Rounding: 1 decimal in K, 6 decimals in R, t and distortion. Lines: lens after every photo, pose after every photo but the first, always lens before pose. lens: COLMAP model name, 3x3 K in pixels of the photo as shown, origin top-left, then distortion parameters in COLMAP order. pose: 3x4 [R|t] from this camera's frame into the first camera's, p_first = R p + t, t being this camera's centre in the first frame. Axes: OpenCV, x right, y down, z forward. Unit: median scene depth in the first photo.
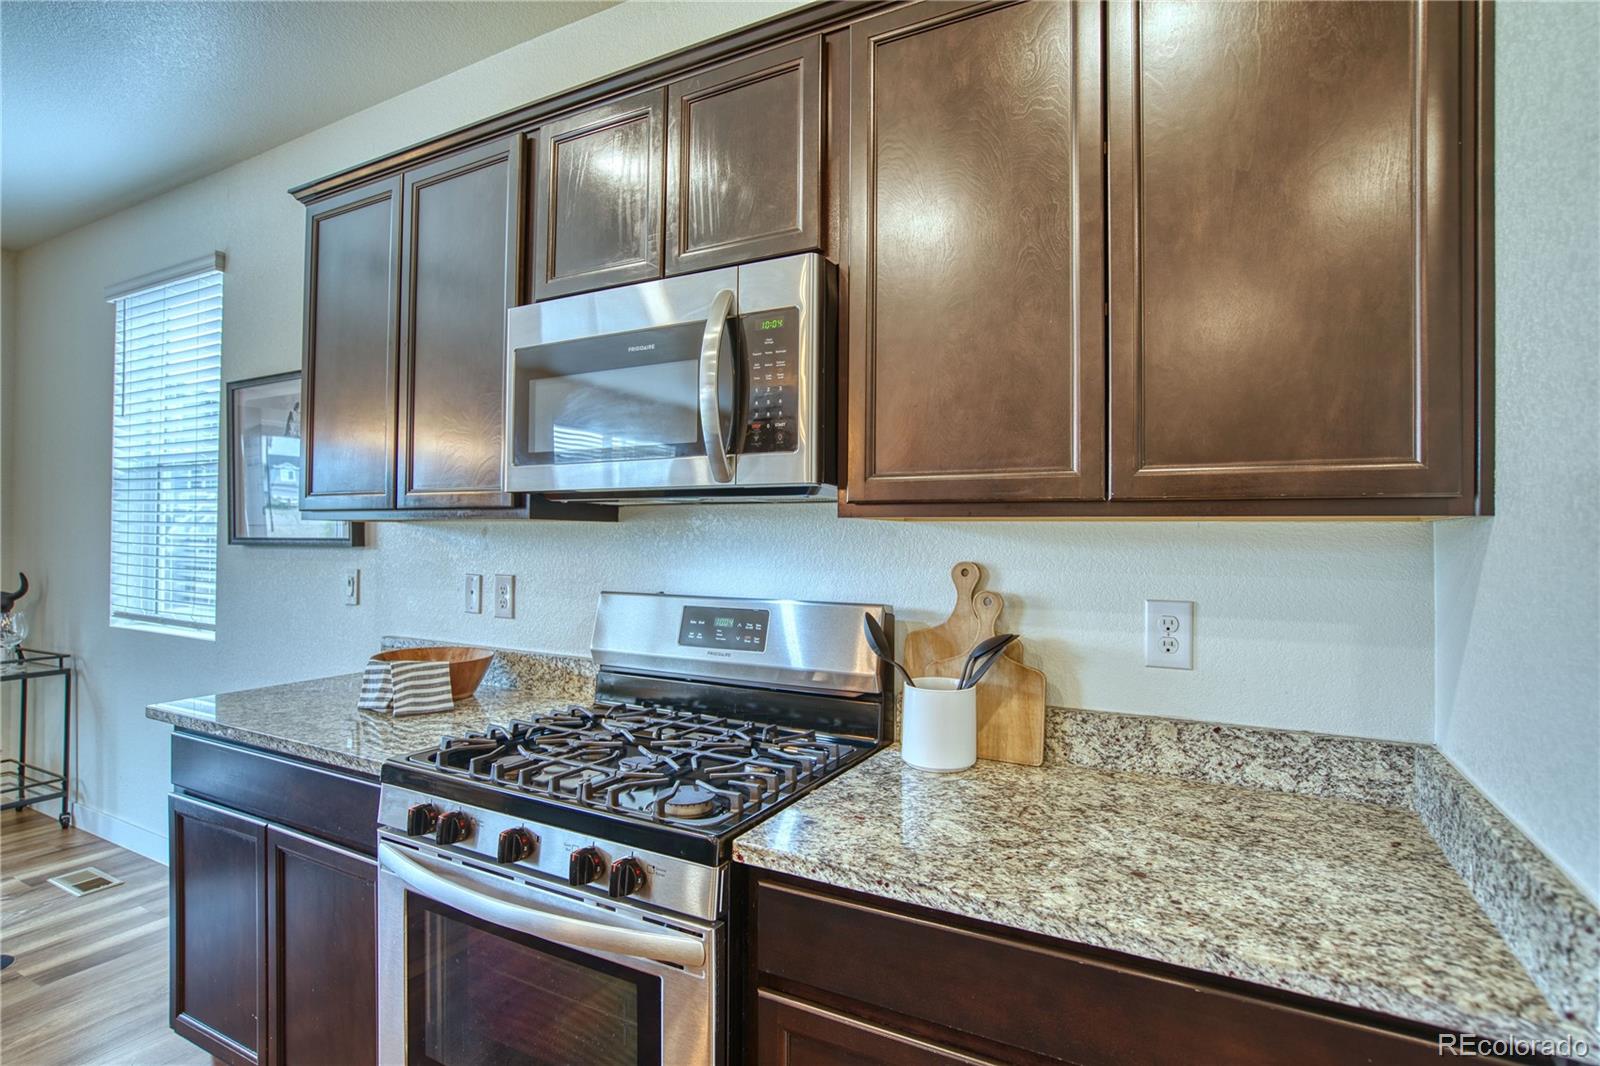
lens RADIAL K [[807.0, 0, 800.0], [0, 807.0, 533.0], [0, 0, 1]] dist [-0.025249, 0.000055]
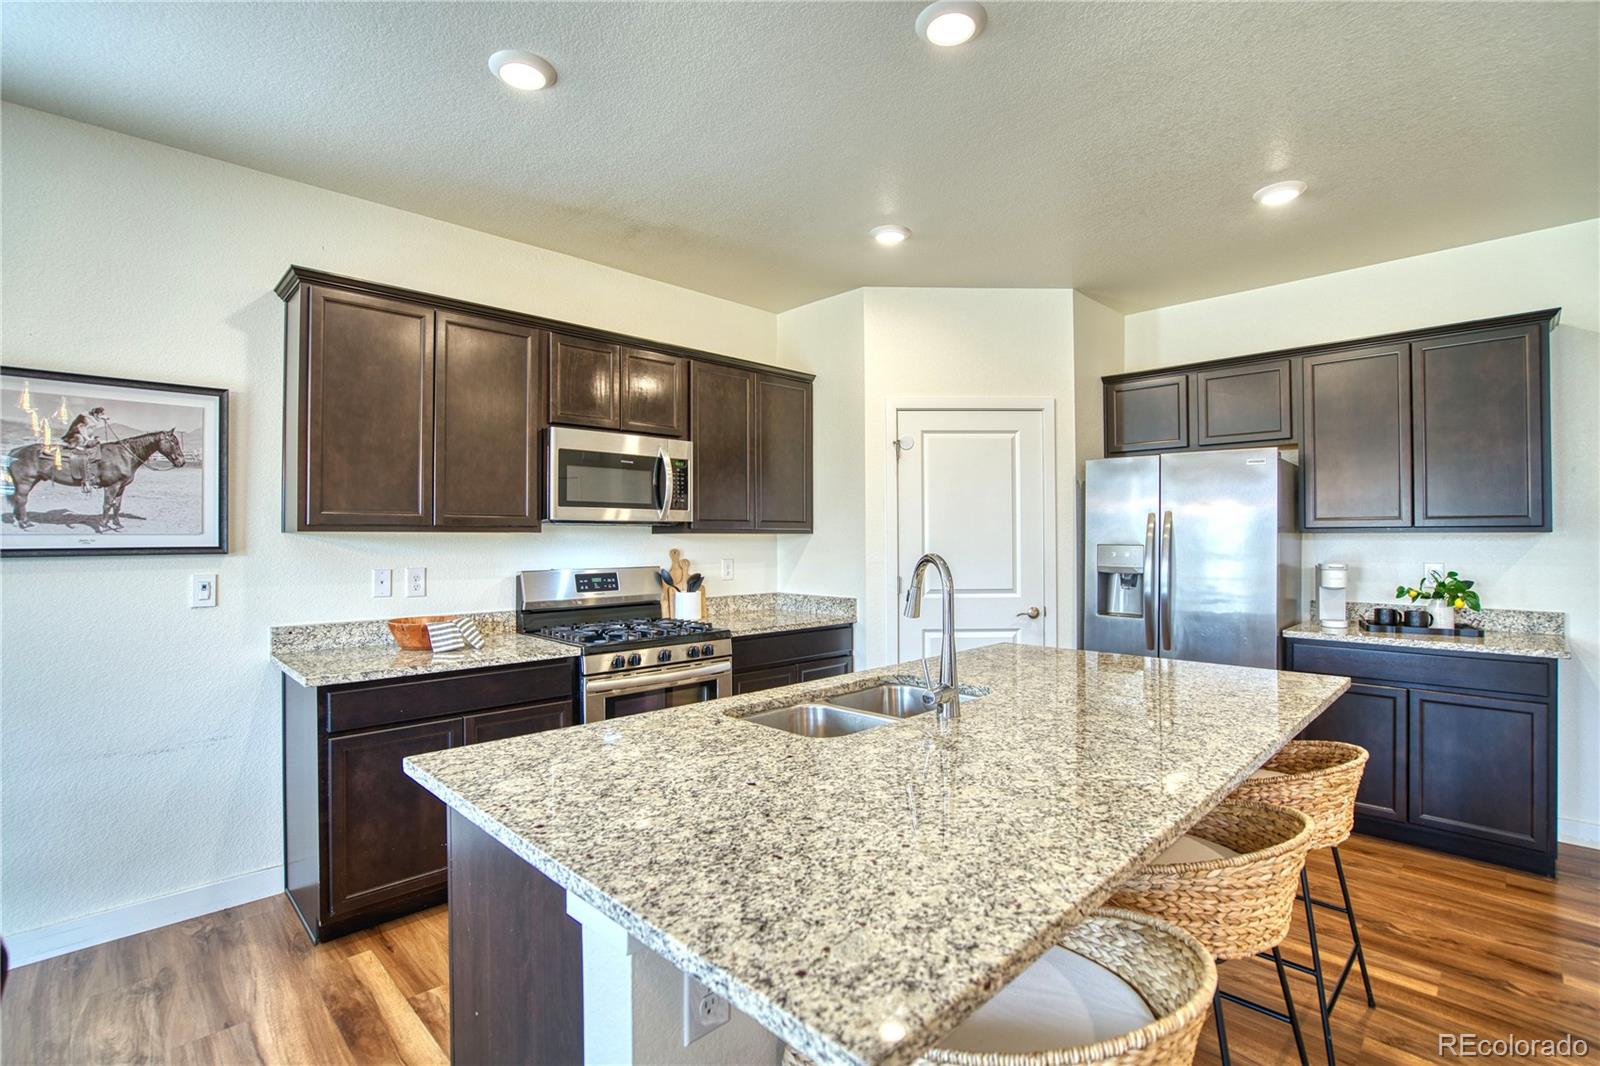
lens RADIAL K [[743.0, 0, 797.2], [0, 743.0, 528.5], [0, 0, 1]] dist [-0.051458, 0.019024]
pose [[0.296822, 0.007777, 0.954901, -2.018125], [0.006999, 0.999922, -0.010320, -0.004709], [-0.954907, 0.009747, 0.296745, -0.127113]]
